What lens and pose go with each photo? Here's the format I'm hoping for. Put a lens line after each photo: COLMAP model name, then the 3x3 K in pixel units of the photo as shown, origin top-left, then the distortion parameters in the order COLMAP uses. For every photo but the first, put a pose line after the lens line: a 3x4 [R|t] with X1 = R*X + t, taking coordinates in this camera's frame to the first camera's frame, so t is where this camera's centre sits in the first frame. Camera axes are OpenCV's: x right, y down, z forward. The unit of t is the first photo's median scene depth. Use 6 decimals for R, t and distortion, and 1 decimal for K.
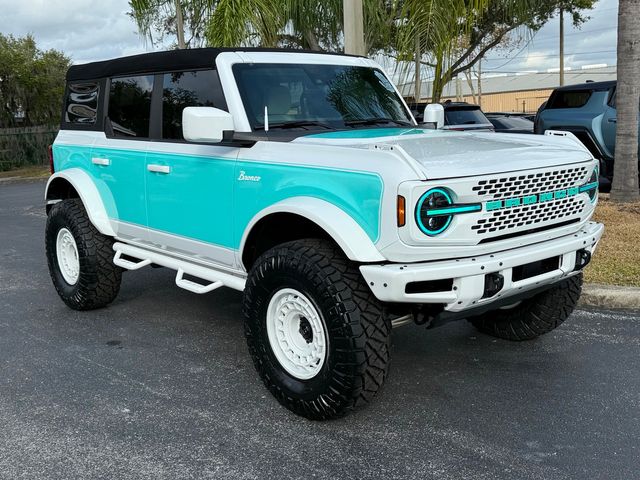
lens RADIAL K [[725.8, 0, 320.0], [0, 725.8, 240.0], [0, 0, 1]] dist [0.049322, -0.008335]
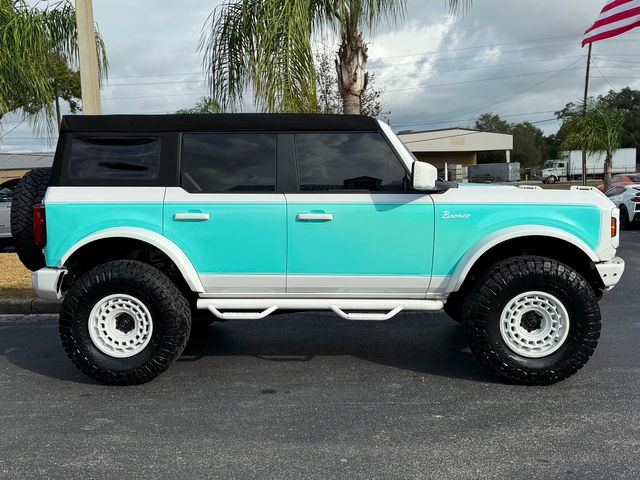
lens RADIAL K [[676.8, 0, 318.5], [0, 676.8, 251.3], [0, 0, 1]] dist [0.043070, 0.003917]
pose [[0.690298, -0.058940, 0.721120, -1.229925], [0.123639, 0.991626, -0.037305, -0.009922], [-0.712882, 0.114911, 0.691805, 0.382781]]
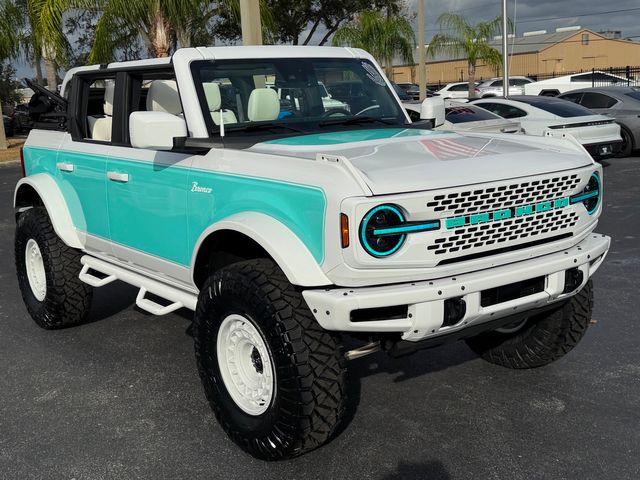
lens RADIAL K [[840.0, 0, 320.0], [0, 840.0, 240.0], [0, 0, 1]] dist [-0.006500, 0.445262]
pose [[0.997541, -0.004053, -0.069971, 0.132844], [0.004223, 0.999988, 0.002283, -0.026378], [0.069961, -0.002573, 0.997546, -0.035442]]
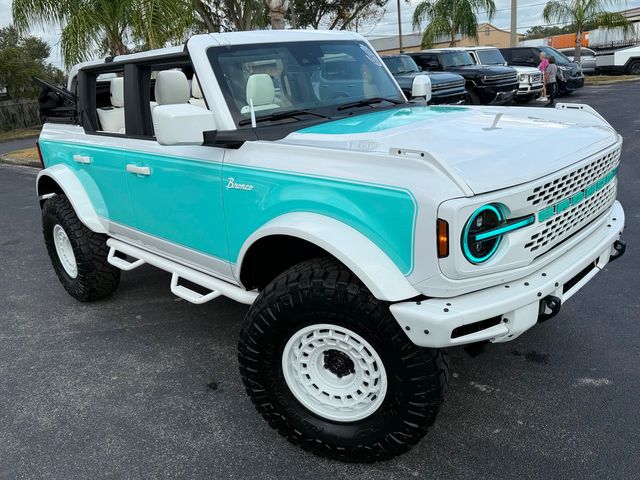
lens RADIAL K [[546.0, 0, 317.5], [0, 546.0, 249.4], [0, 0, 1]] dist [0.103612, -0.168791]
pose [[0.996549, -0.075290, 0.034940, -0.035845], [0.069948, 0.988398, 0.134820, -0.099819], [-0.044685, -0.131911, 0.990254, 0.365675]]
